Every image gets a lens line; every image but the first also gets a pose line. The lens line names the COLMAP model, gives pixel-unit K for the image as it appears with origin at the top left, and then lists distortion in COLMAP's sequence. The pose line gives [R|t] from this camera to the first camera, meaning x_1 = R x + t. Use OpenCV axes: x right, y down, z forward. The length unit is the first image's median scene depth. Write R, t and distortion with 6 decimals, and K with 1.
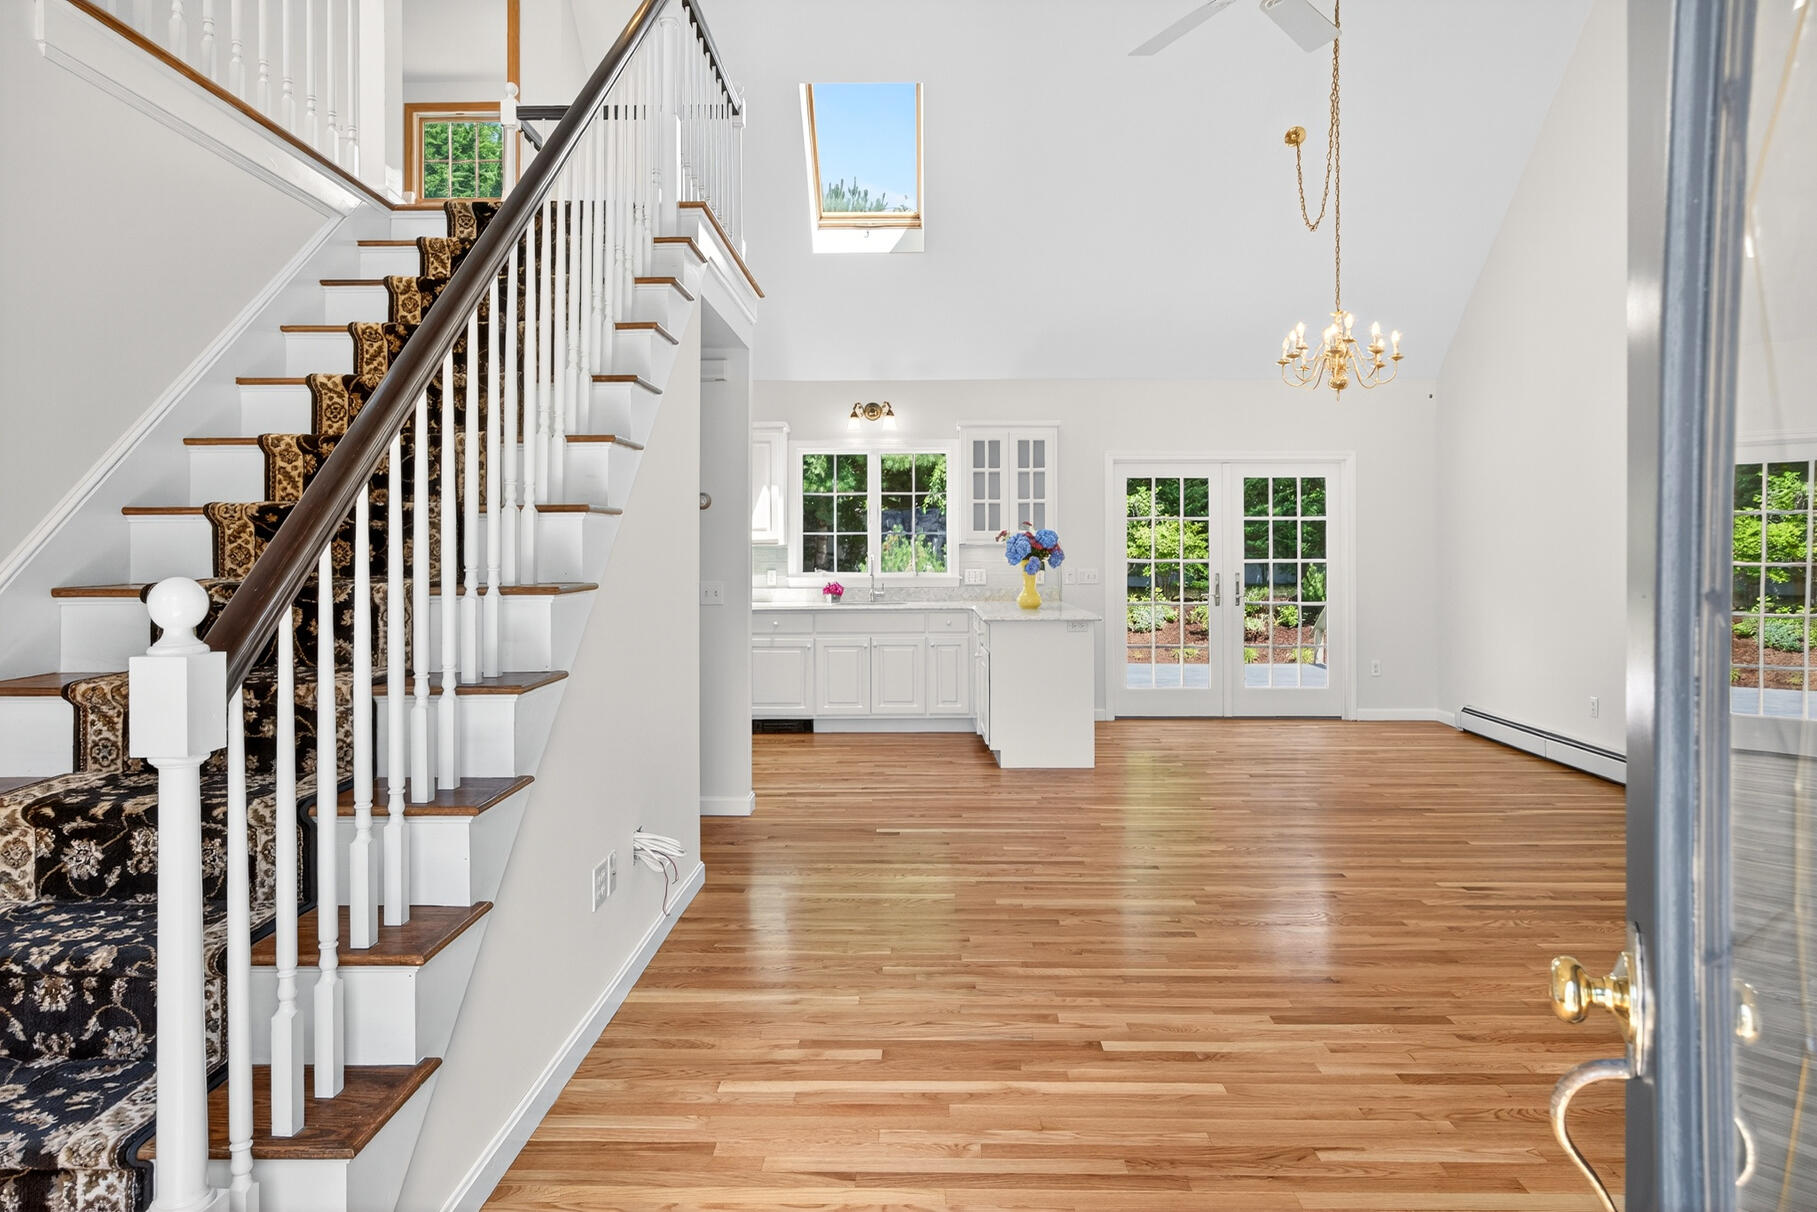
lens RADIAL K [[1134.6, 0, 898.1], [0, 1134.6, 563.6], [0, 0, 1]] dist [0.002644, -0.000076]
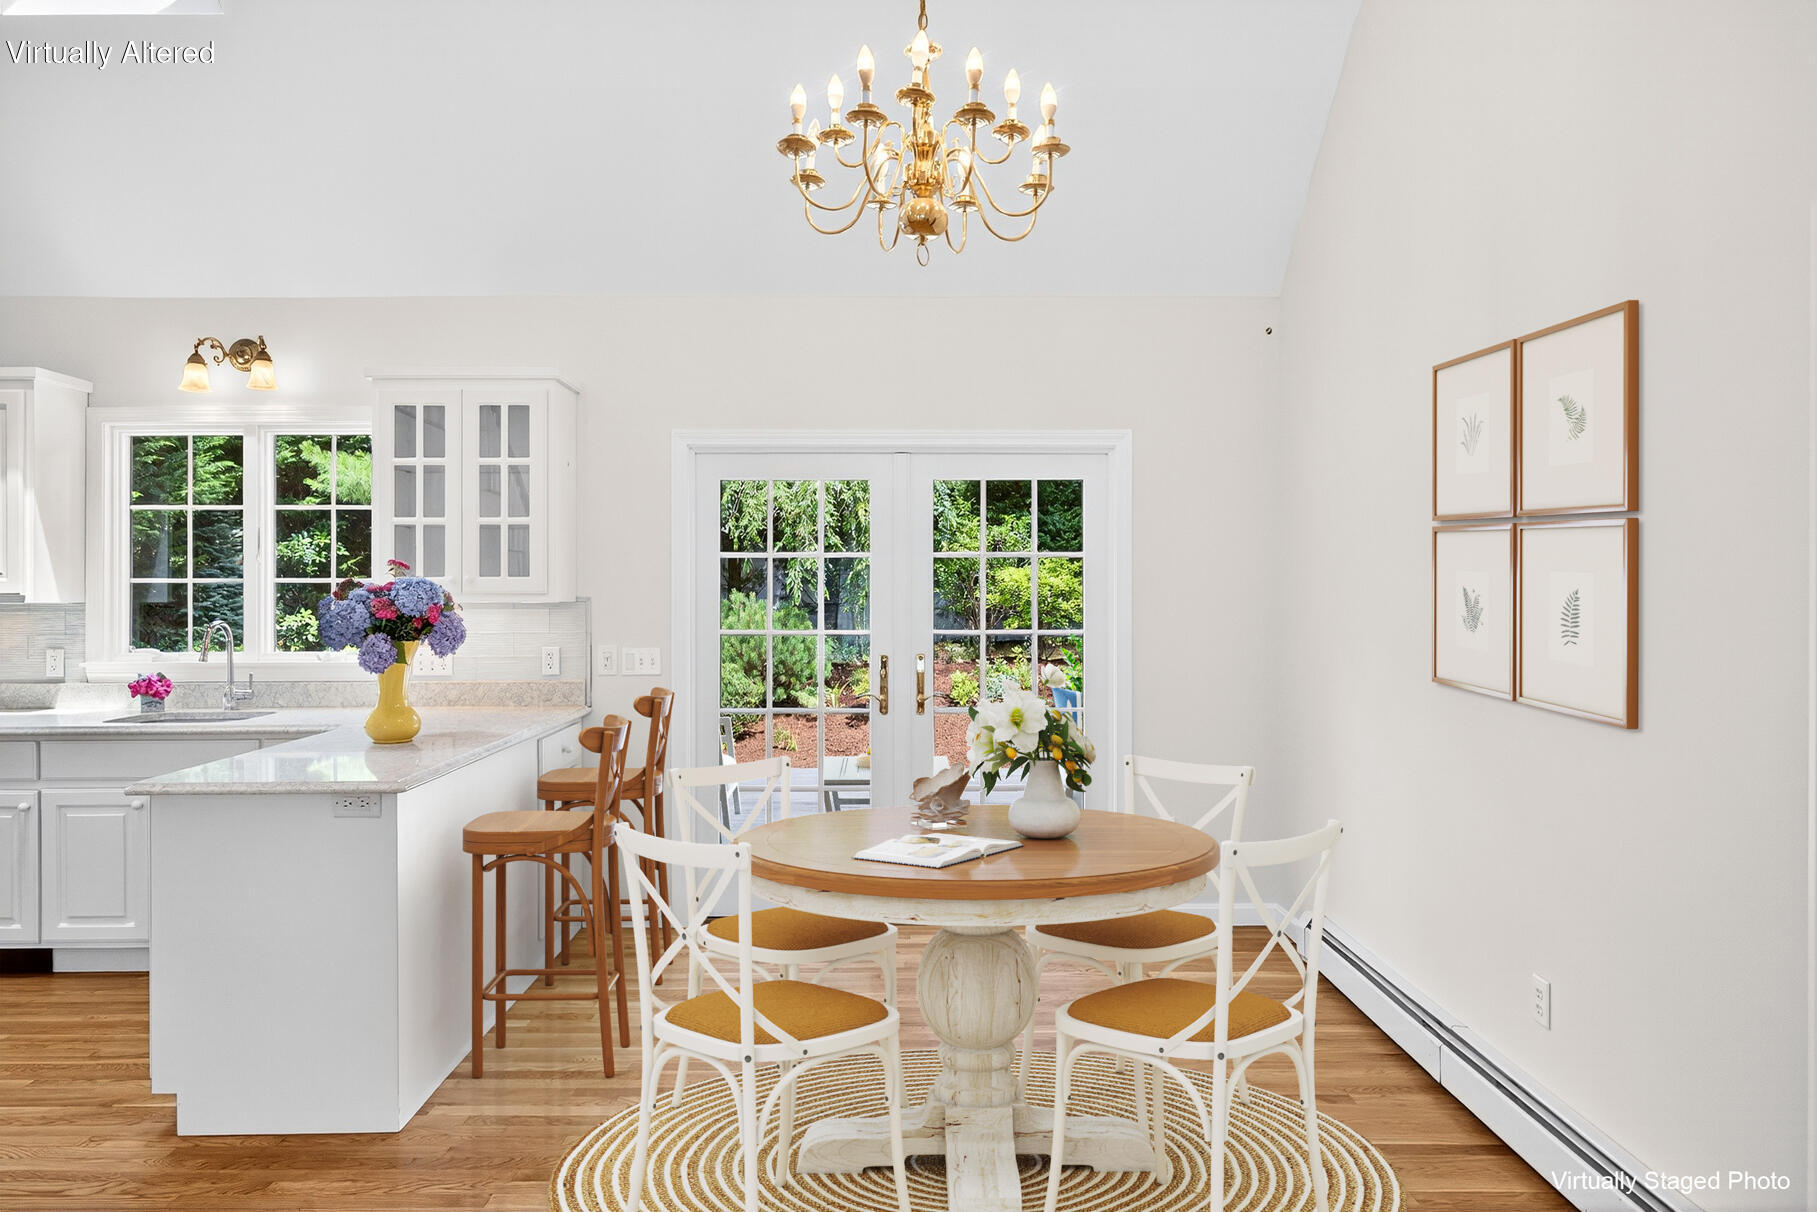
lens RADIAL K [[1190.1, 0, 900.6], [0, 1190.1, 594.8], [0, 0, 1]] dist [-0.011812, 0.011739]
pose [[0.999730, 0.000781, 0.023214, 0.279349], [-0.000615, 0.999974, -0.007168, -0.016430], [-0.023219, 0.007152, 0.999705, 0.434187]]
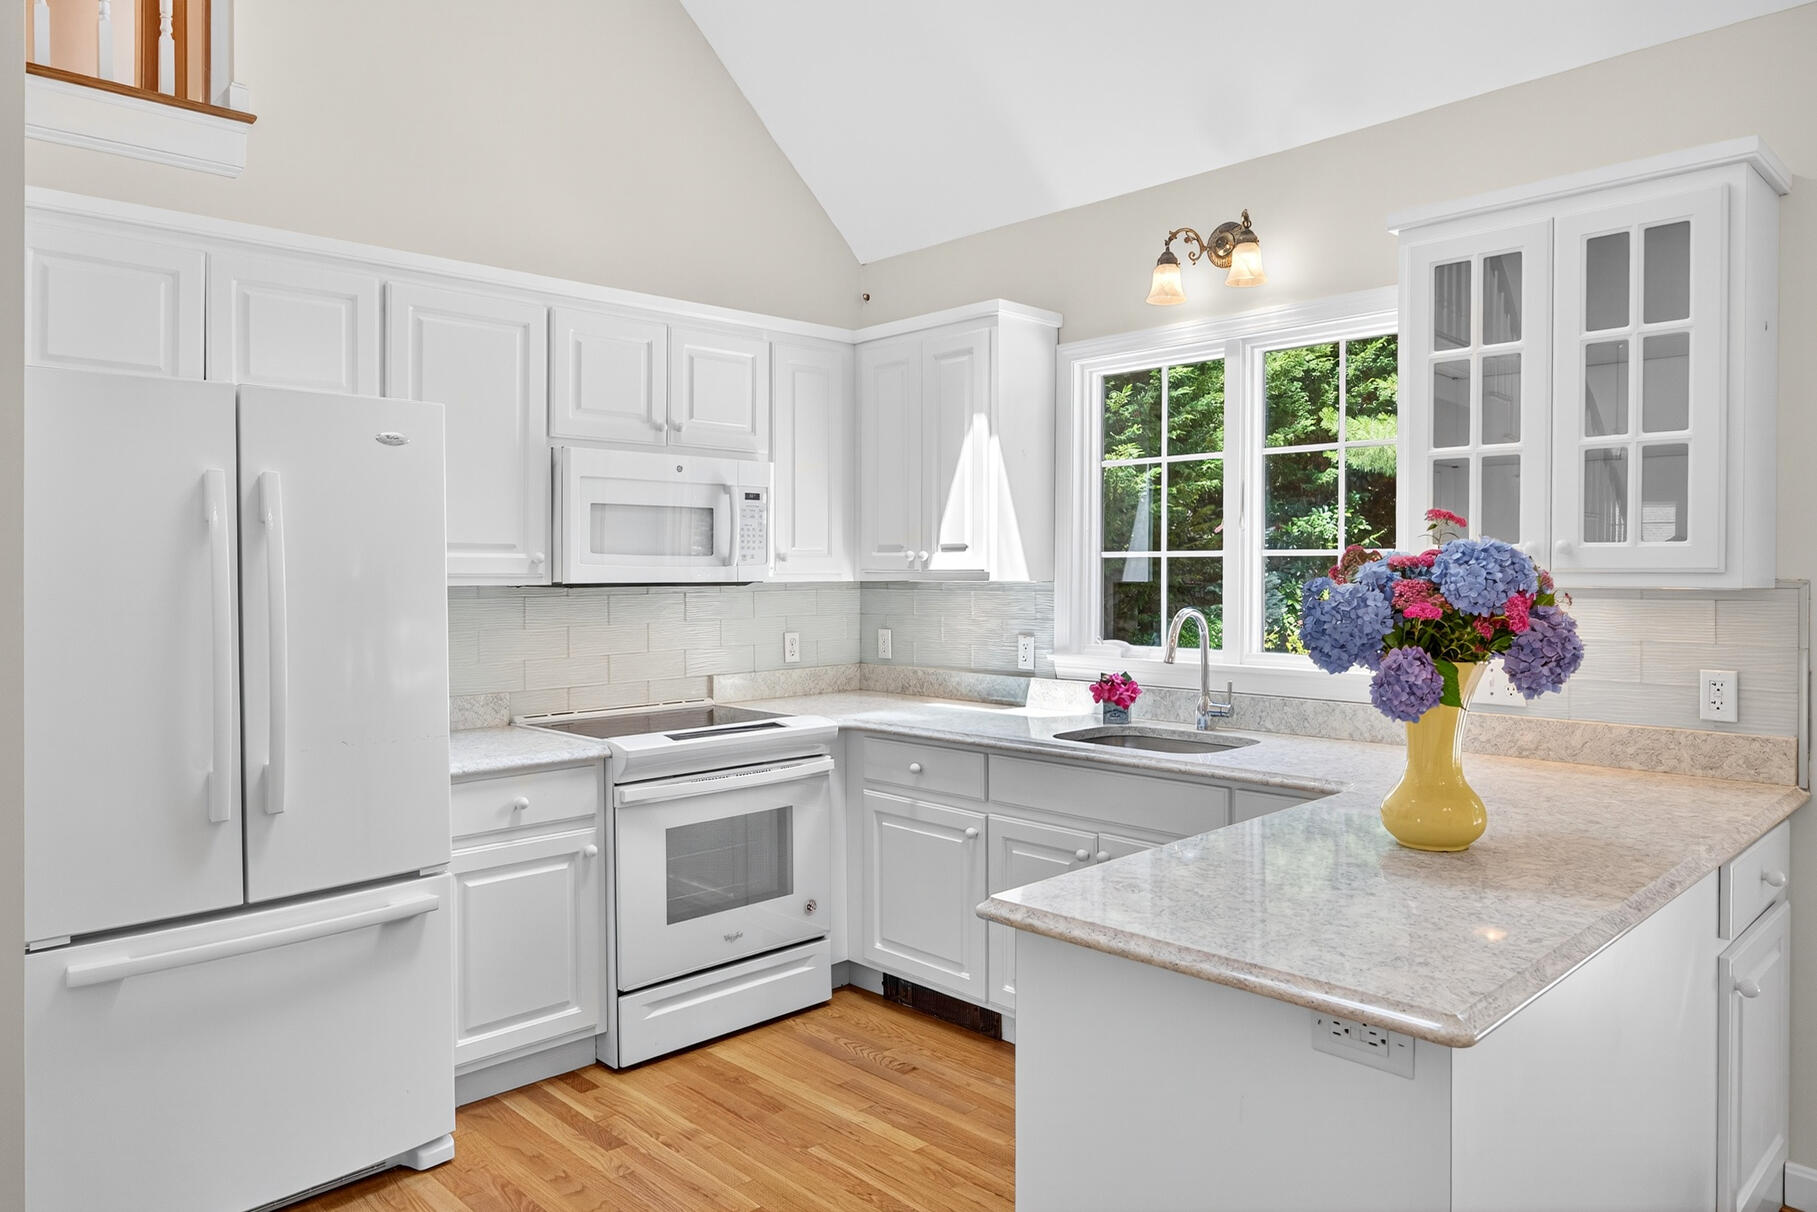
lens RADIAL K [[1190.1, 0, 907.4], [0, 1190.1, 579.1], [0, 0, 1]] dist [-0.011812, 0.011739]
pose [[0.707285, 0.008613, -0.706876, 0.194490], [-0.009807, 0.999949, 0.002371, -0.017956], [0.706861, 0.005256, 0.707333, 0.636490]]
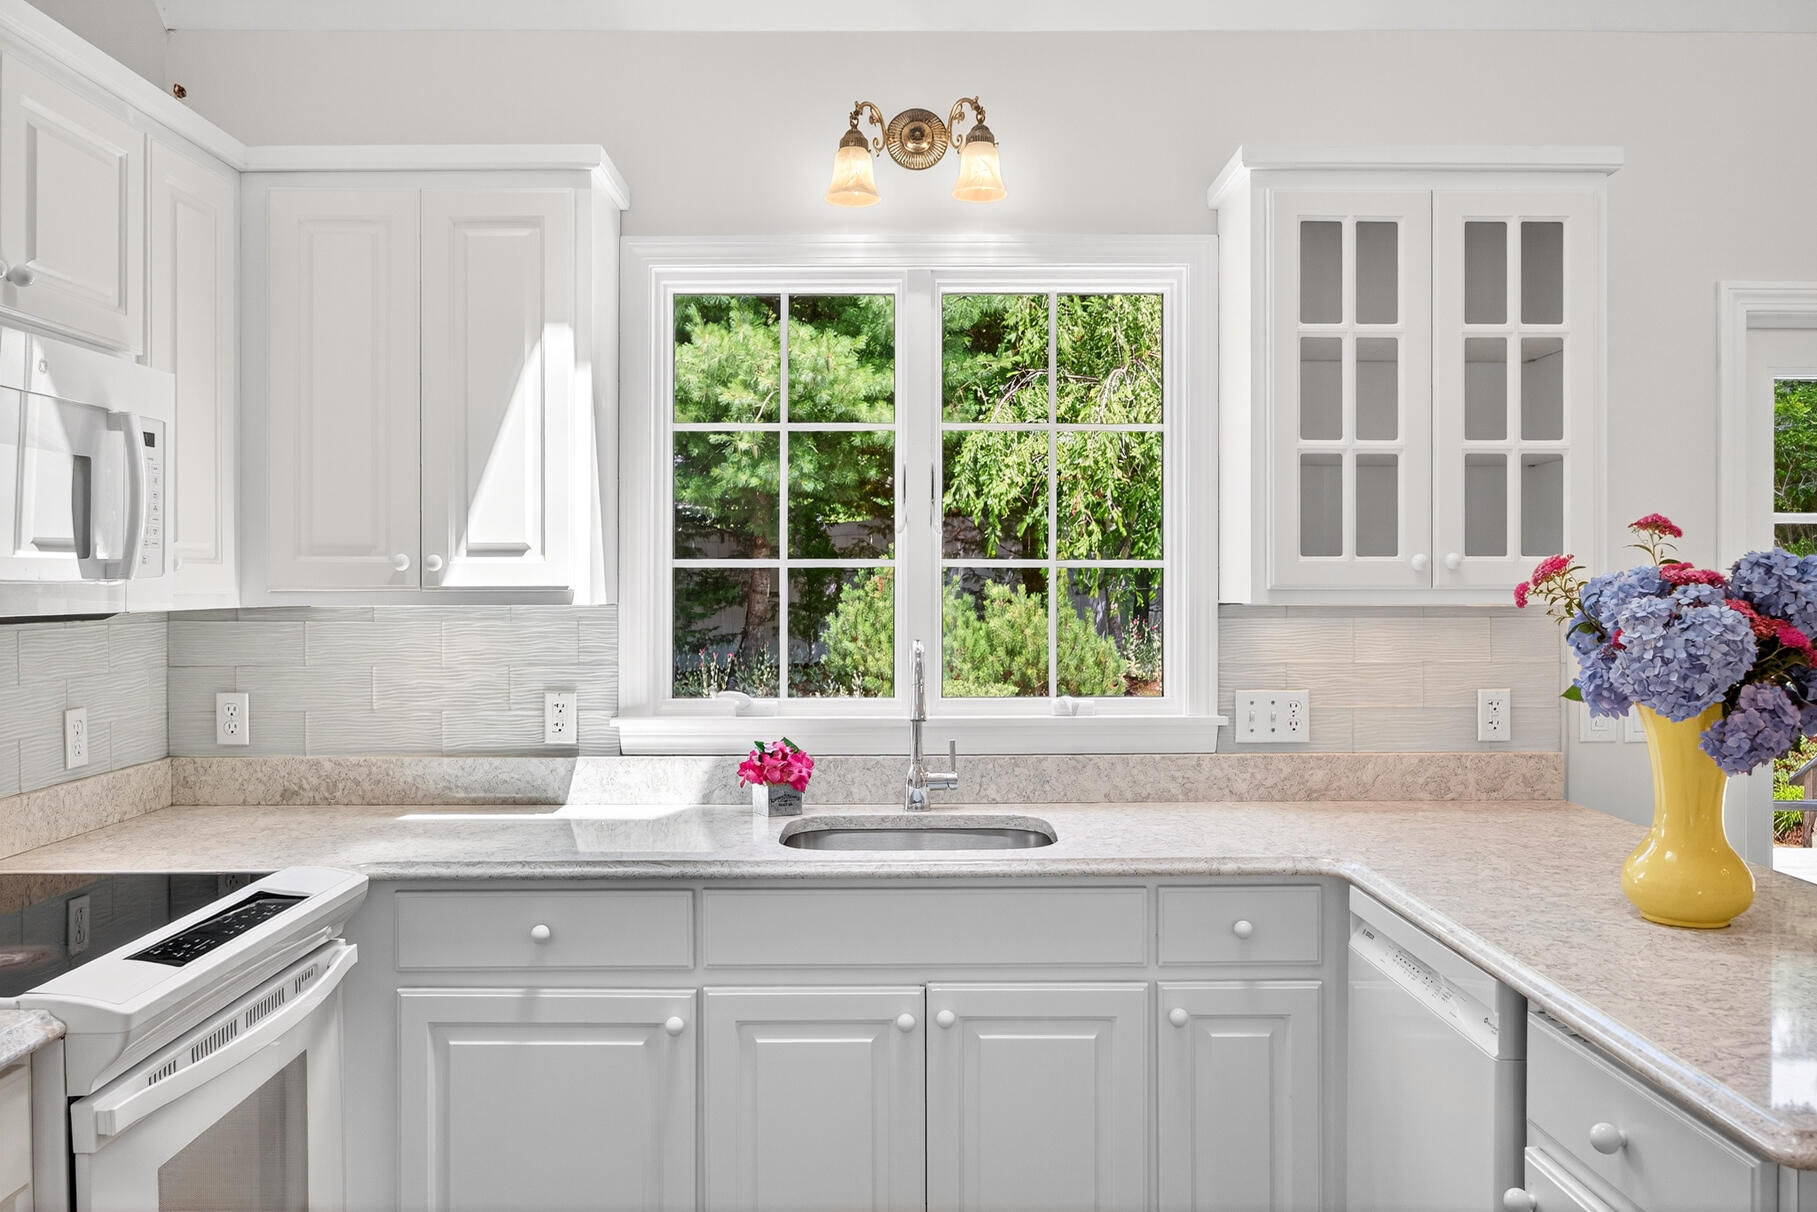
lens RADIAL K [[1443.3, 0, 896.5], [0, 1443.3, 594.7], [0, 0, 1]] dist [-0.019586, 0.010820]
pose [[0.999749, 0.002538, 0.022258, -0.035374], [-0.002501, 0.999996, -0.001655, -0.018518], [-0.022262, 0.001599, 0.999751, 0.643177]]
